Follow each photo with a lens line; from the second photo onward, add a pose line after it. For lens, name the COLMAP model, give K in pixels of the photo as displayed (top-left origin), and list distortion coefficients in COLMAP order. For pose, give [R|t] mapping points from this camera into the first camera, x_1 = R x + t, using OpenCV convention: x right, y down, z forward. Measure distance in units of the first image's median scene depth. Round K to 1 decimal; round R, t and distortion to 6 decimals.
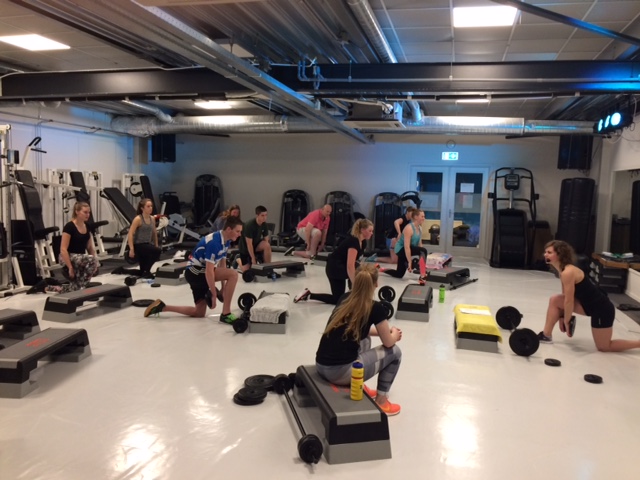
lens RADIAL K [[541.5, 0, 319.5], [0, 541.5, 241.1], [0, 0, 1]] dist [0.014482, 0.000616]
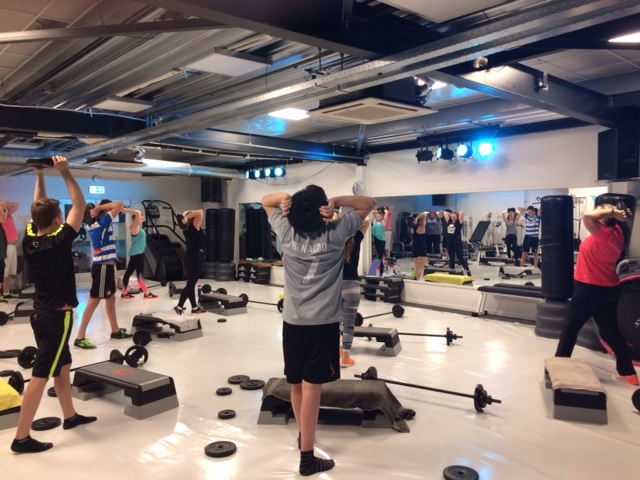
lens RADIAL K [[541.5, 0, 318.2], [0, 541.5, 238.6], [0, 0, 1]] dist [0.014482, 0.000616]
pose [[0.548573, -0.057706, 0.834109, -0.533366], [0.106736, 0.994286, -0.001410, -0.009468], [-0.829262, 0.089803, 0.551598, 0.028750]]
